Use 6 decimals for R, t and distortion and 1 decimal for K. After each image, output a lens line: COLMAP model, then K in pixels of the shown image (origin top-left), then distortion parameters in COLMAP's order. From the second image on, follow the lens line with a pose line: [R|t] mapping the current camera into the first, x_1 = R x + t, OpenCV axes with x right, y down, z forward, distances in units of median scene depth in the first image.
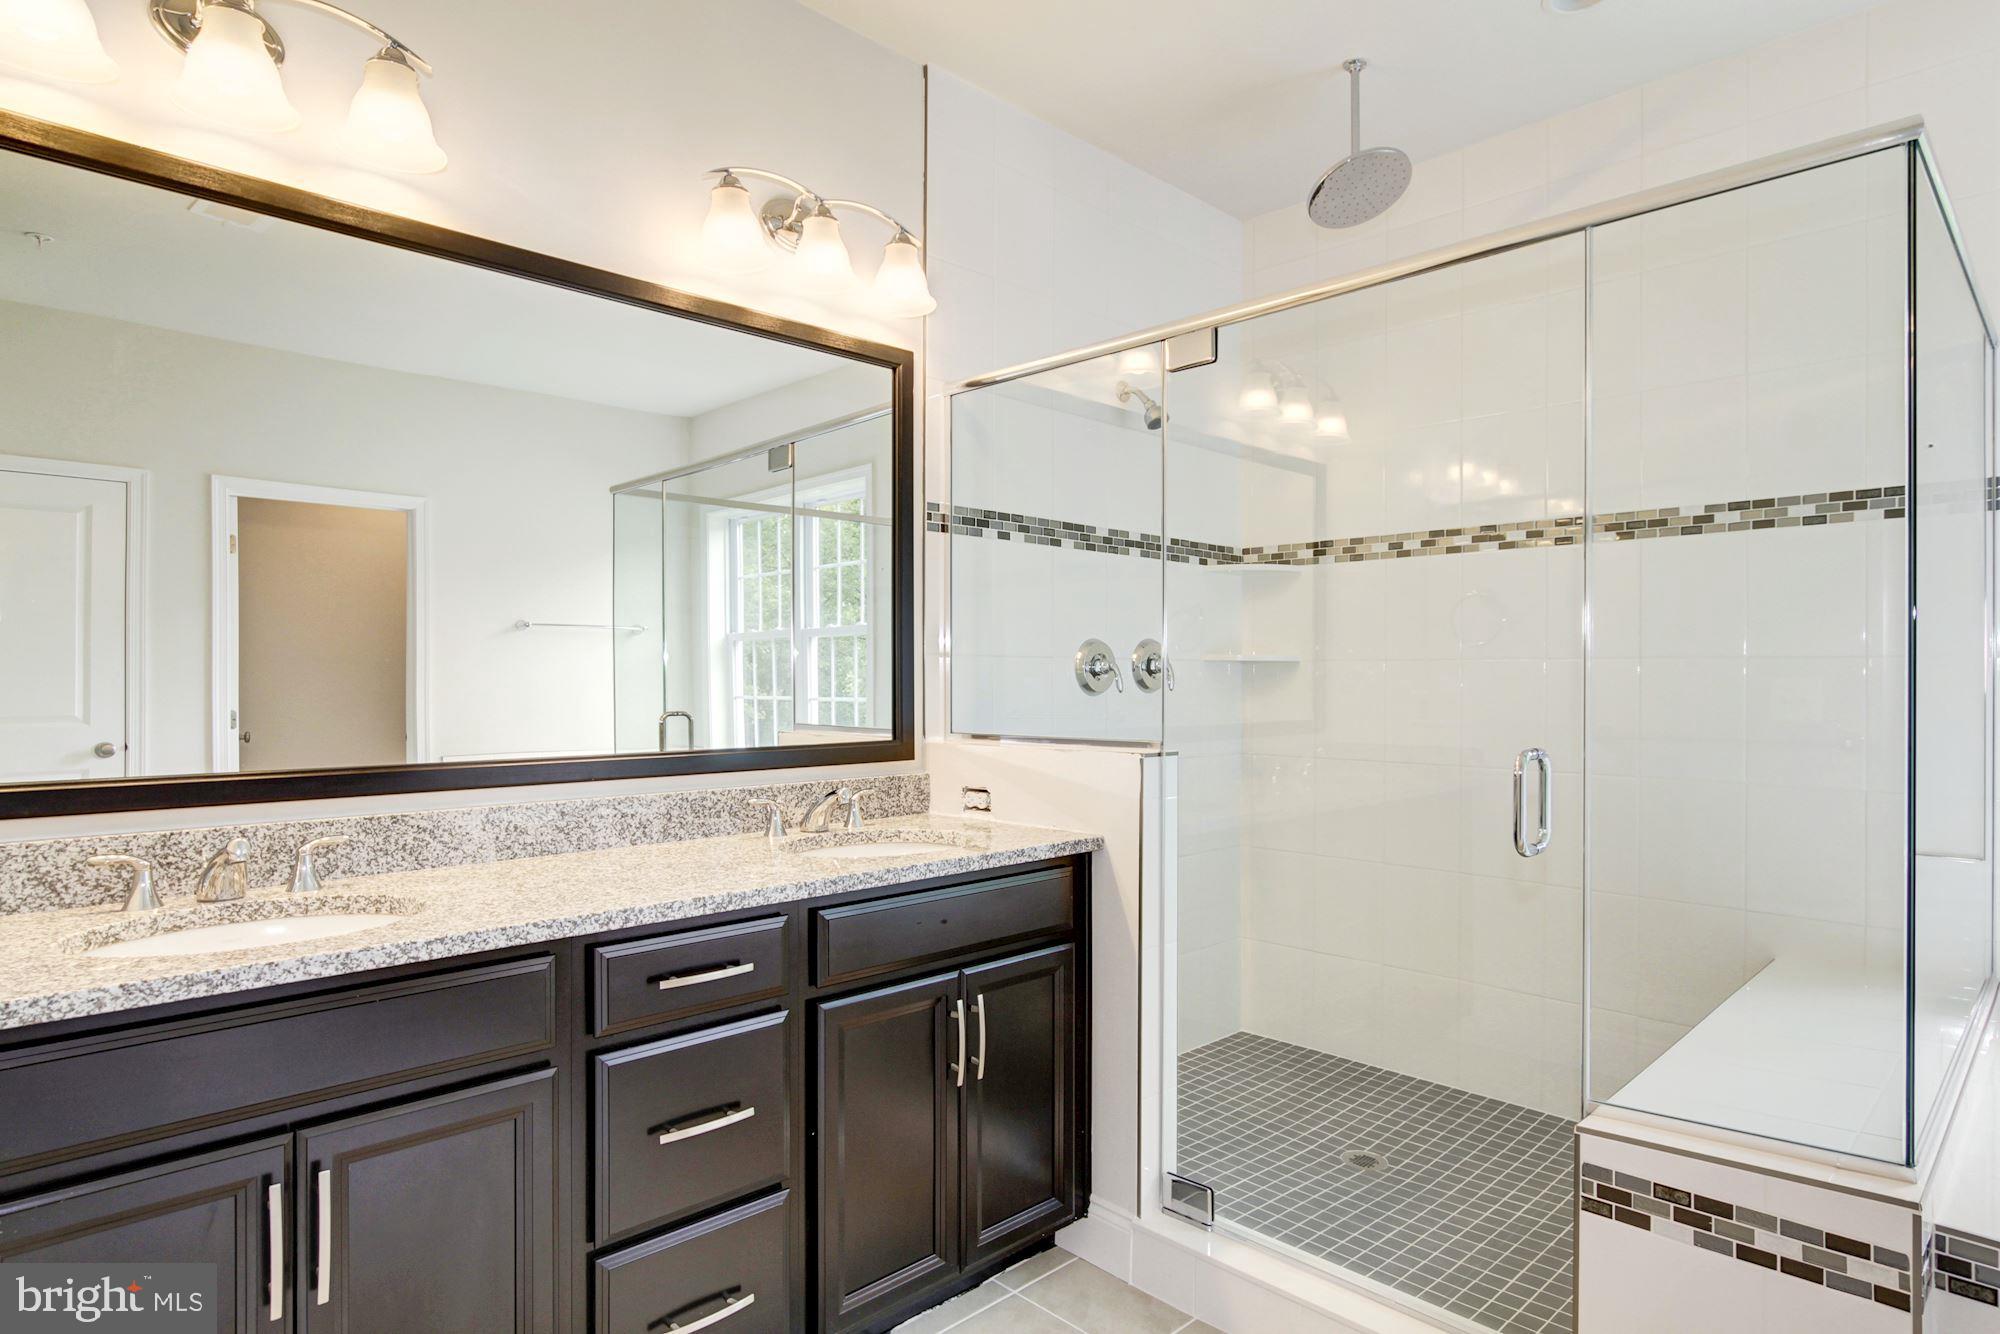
lens RADIAL K [[1123.7, 0, 999.2], [0, 1123.7, 667.1], [0, 0, 1]] dist [-0.006300, 0.000516]
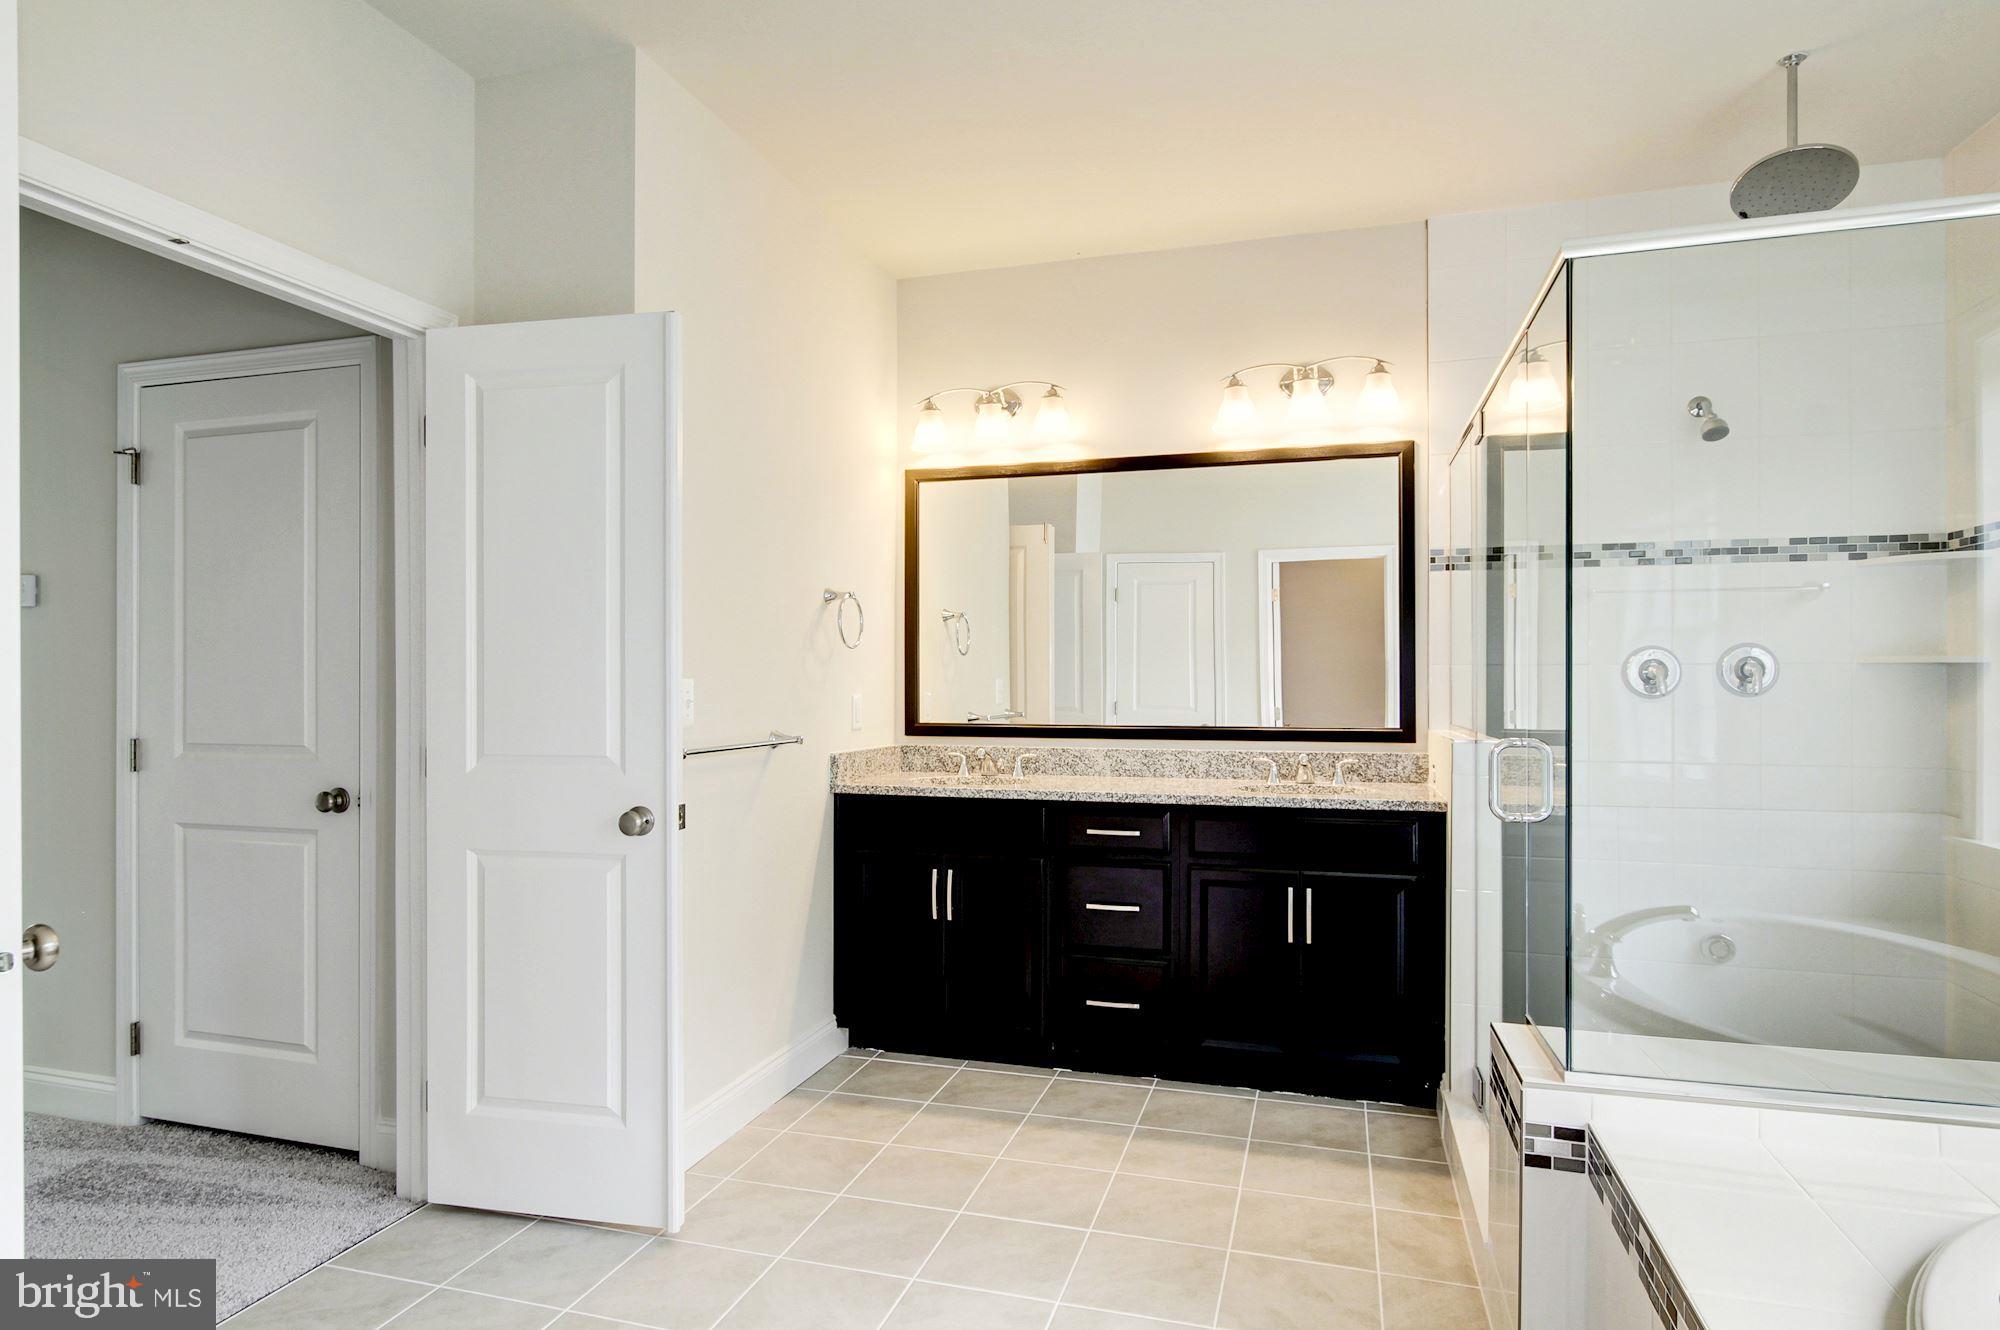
lens RADIAL K [[1123.7, 0, 1004.0], [0, 1123.7, 663.0], [0, 0, 1]] dist [-0.006300, 0.000516]
pose [[0.481843, -0.016799, -0.876097, 0.864369], [0.009150, 0.999858, -0.014140, 0.000681], [0.876210, -0.001203, 0.481928, -0.079216]]
